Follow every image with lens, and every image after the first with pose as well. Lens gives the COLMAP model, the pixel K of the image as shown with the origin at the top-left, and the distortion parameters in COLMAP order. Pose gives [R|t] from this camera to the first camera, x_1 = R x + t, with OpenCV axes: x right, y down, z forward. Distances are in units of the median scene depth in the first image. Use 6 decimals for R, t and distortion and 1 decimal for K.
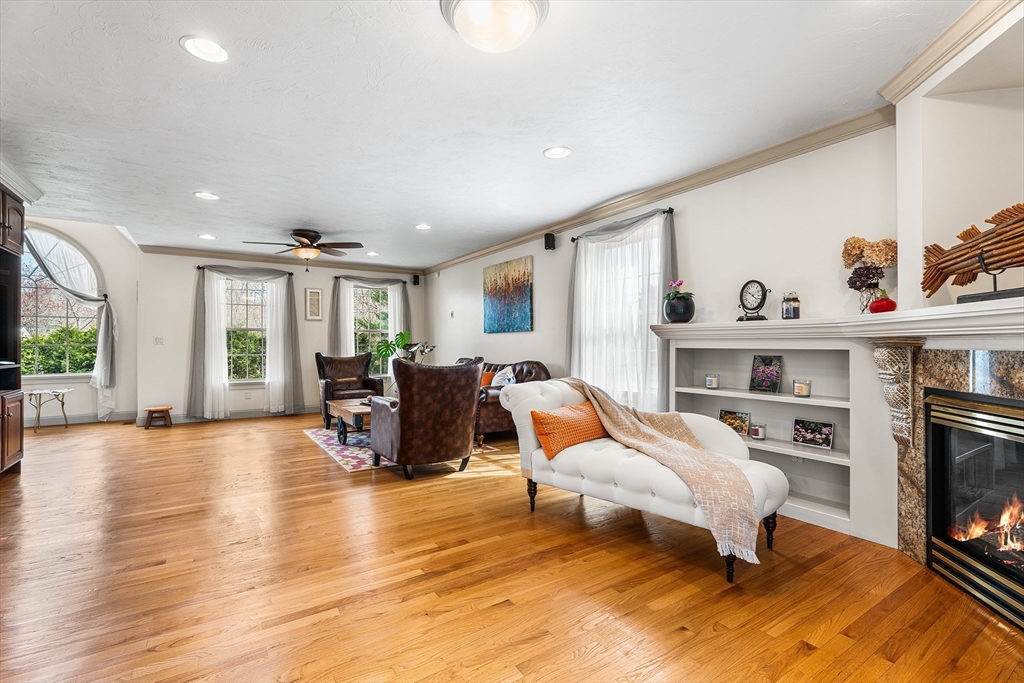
lens RADIAL K [[463.8, 0, 512.5], [0, 463.8, 337.5], [0, 0, 1]] dist [-0.000648, -0.000187]
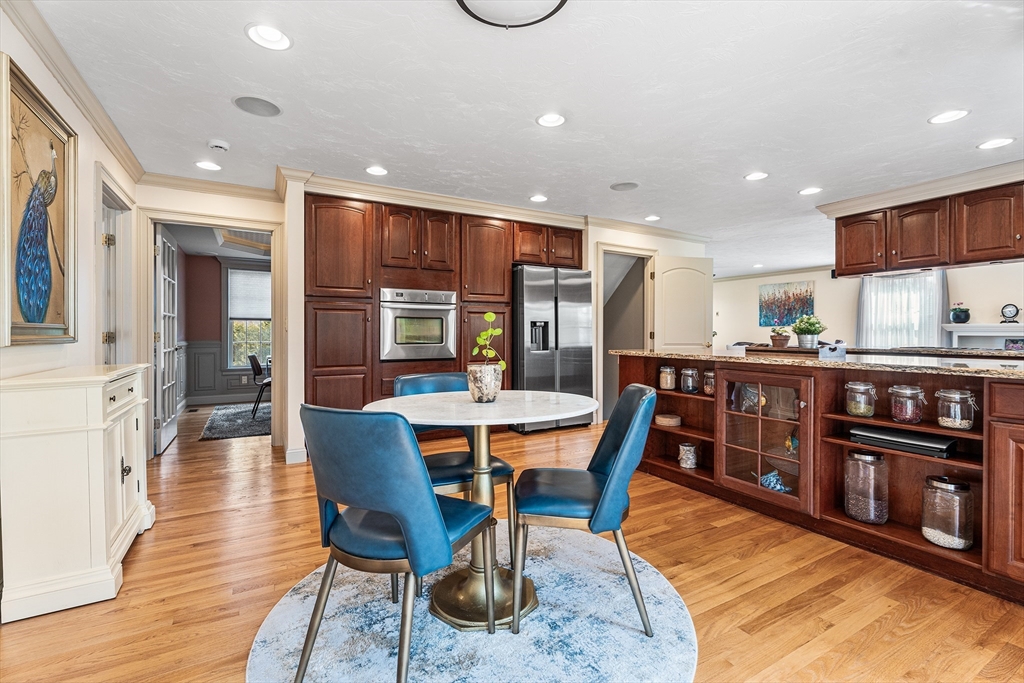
lens RADIAL K [[462.5, 0, 511.9], [0, 462.5, 332.7], [0, 0, 1]] dist [0.020632, 0.000008]
pose [[0.997615, 0.012015, -0.067965, -1.149256], [-0.011366, 0.999886, 0.009931, 0.010035], [0.068077, -0.009135, 0.997638, -0.945318]]
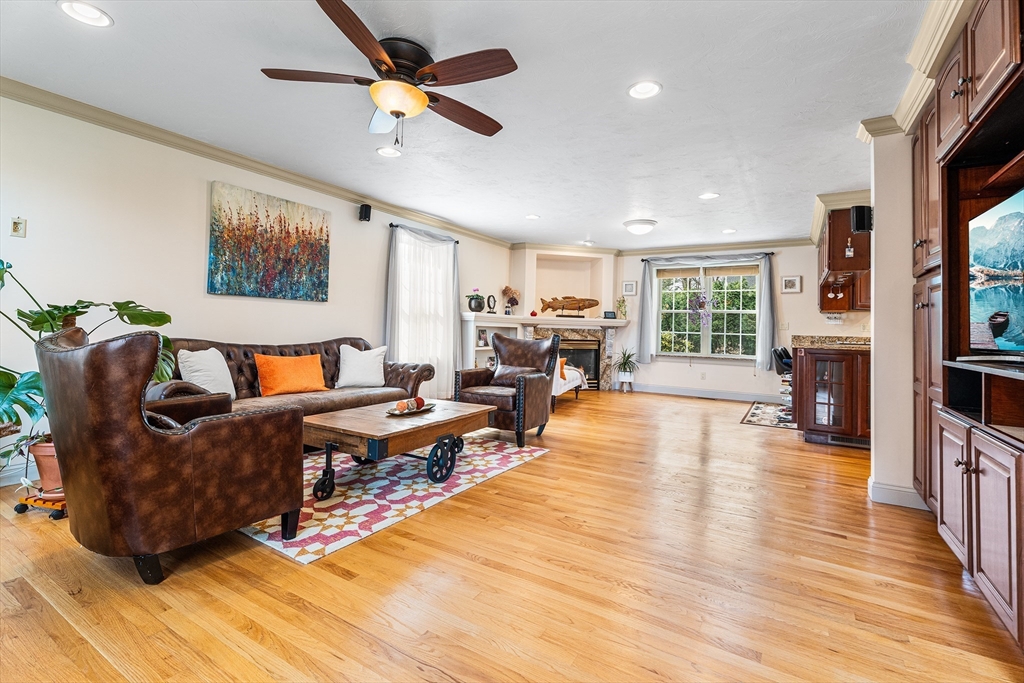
lens RADIAL K [[454.7, 0, 511.6], [0, 454.7, 323.5], [0, 0, 1]] dist [-0.000221, -0.000506]
pose [[-0.414990, 0.006981, 0.909799, -1.043369], [-0.034872, 0.999114, -0.023572, 0.041076], [-0.909158, -0.041509, -0.414378, 1.271600]]
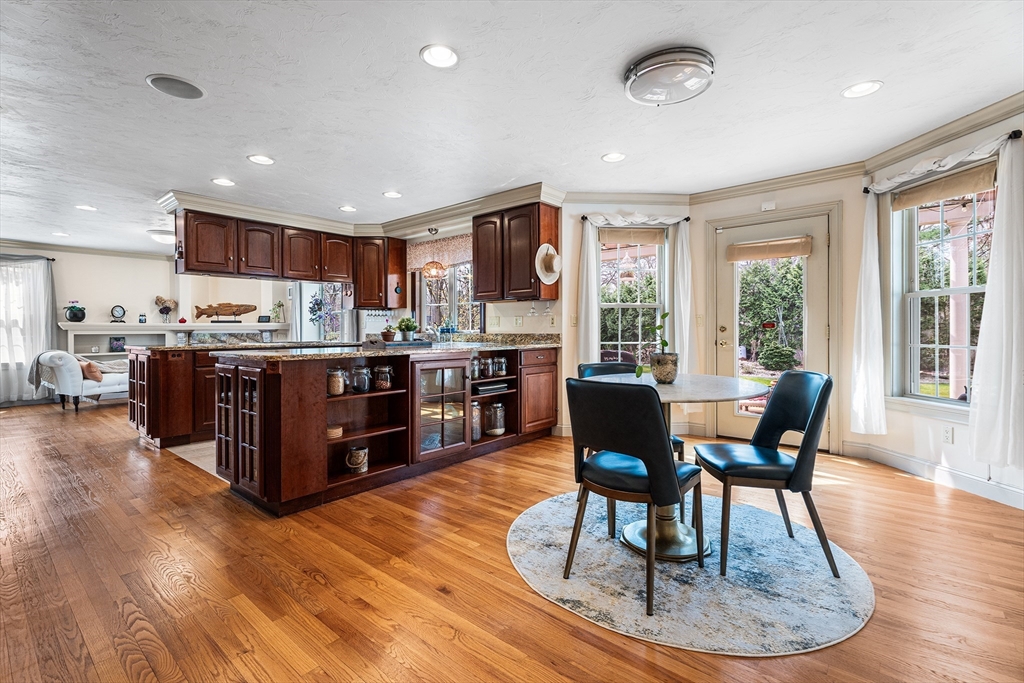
lens RADIAL K [[463.8, 0, 512.5], [0, 463.8, 337.5], [0, 0, 1]] dist [-0.000648, -0.000187]
pose [[-0.290343, -0.000464, 0.956923, -1.671674], [-0.003481, 0.999994, -0.000571, 0.025905], [-0.956916, -0.003497, -0.290342, -0.180891]]
